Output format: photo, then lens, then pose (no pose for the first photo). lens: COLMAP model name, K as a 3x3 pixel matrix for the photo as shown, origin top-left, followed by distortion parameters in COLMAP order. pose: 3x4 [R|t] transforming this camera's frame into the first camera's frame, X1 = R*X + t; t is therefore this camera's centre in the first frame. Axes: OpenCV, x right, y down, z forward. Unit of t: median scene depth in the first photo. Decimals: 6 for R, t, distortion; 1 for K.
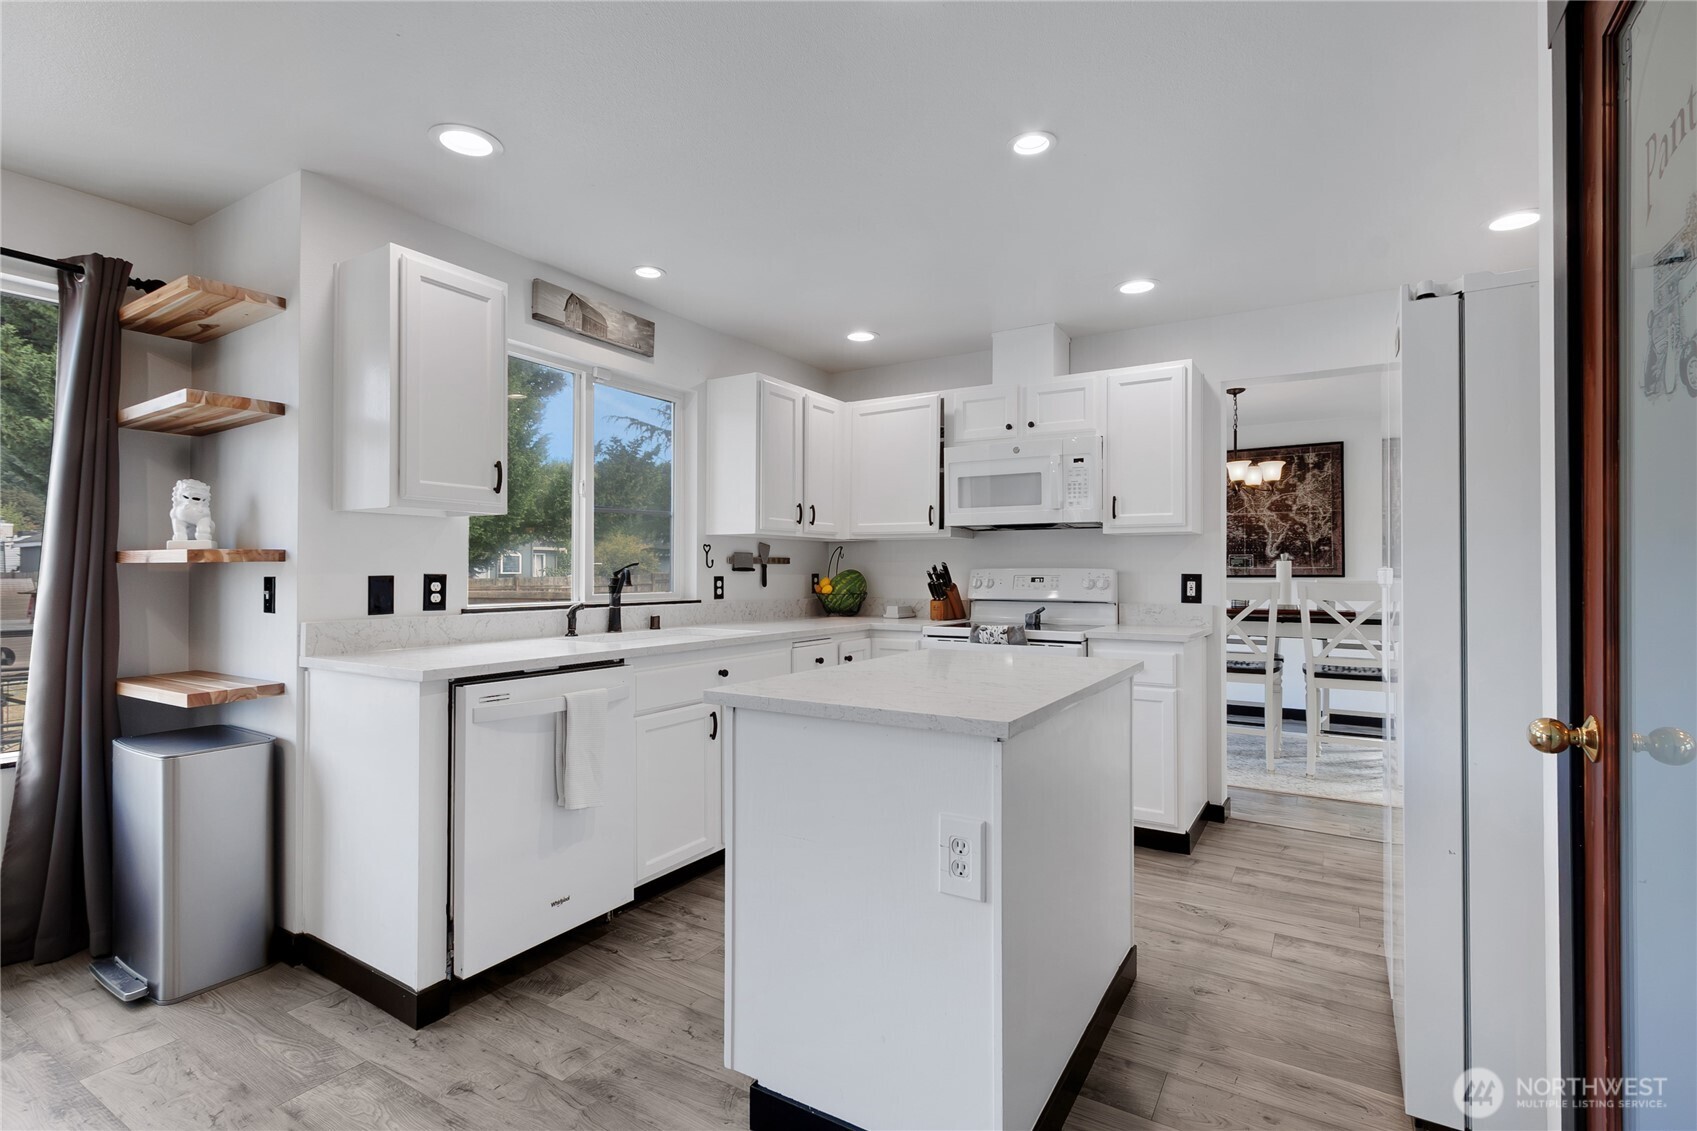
lens RADIAL K [[763.8, 0, 848.5], [0, 763.8, 565.5], [0, 0, 1]] dist [0.000801, 0.000016]
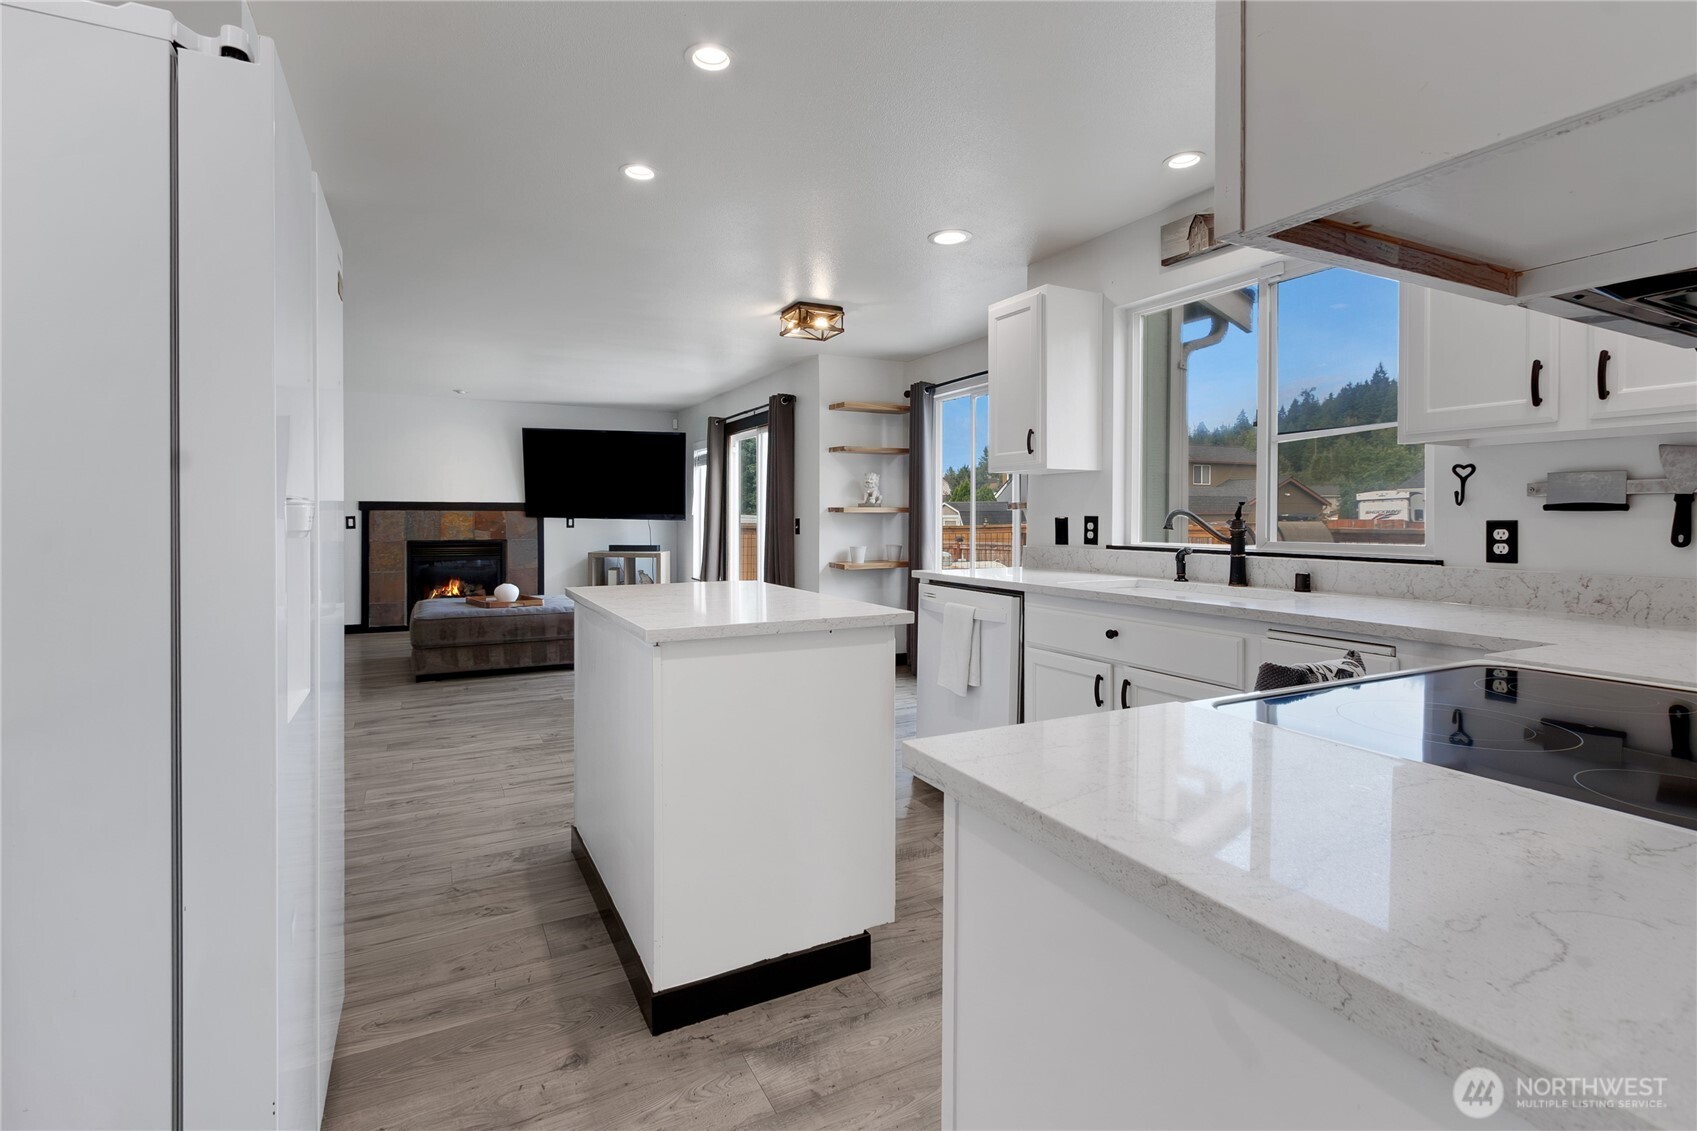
lens RADIAL K [[772.3, 0, 851.8], [0, 772.3, 520.4], [0, 0, 1]] dist [0.002104, 0.000104]
pose [[-0.481169, 0.007031, -0.876599, 0.699415], [0.011627, 0.999931, 0.001638, 0.010193], [0.876551, -0.009404, -0.481218, 1.131934]]
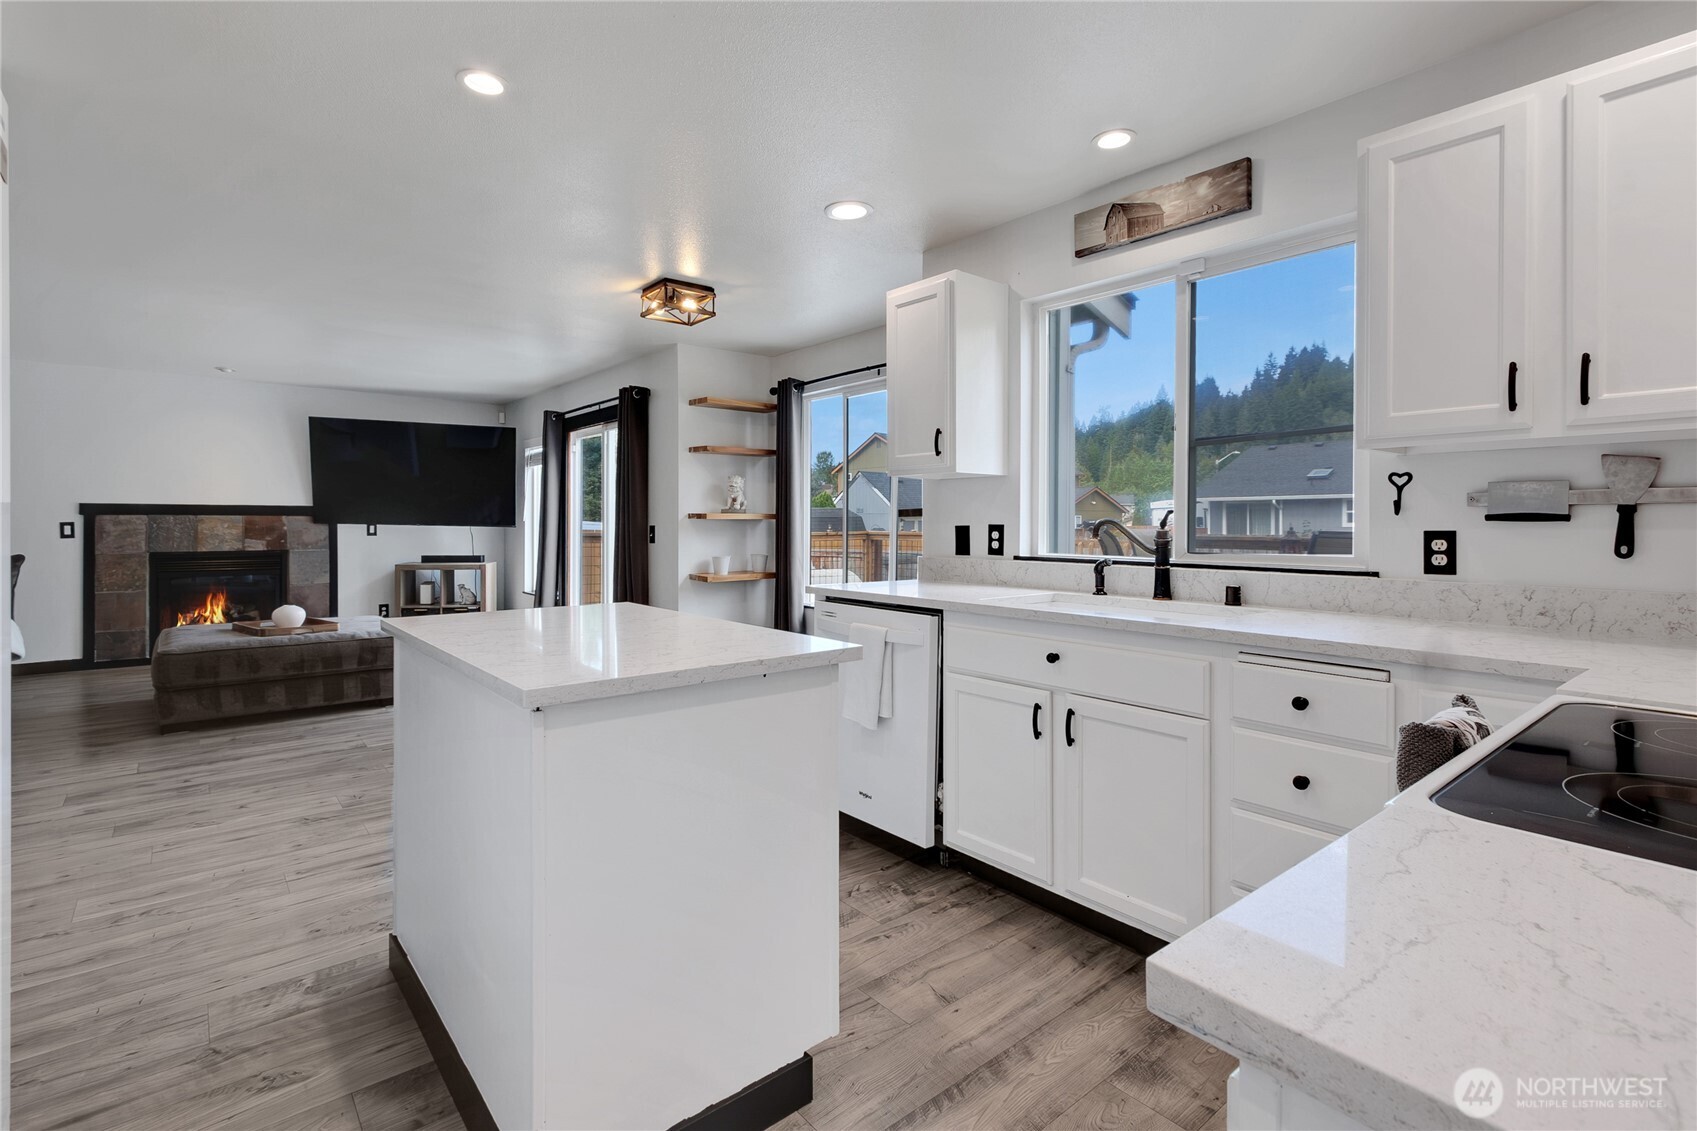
lens RADIAL K [[784.6, 0, 842.4], [0, 784.6, 527.2], [0, 0, 1]] dist [0.003897, -0.000664]
pose [[-0.301099, 0.007955, -0.953560, 0.617242], [0.010593, 0.999931, 0.004997, 0.005901], [0.953534, -0.008596, -0.301162, 1.014860]]
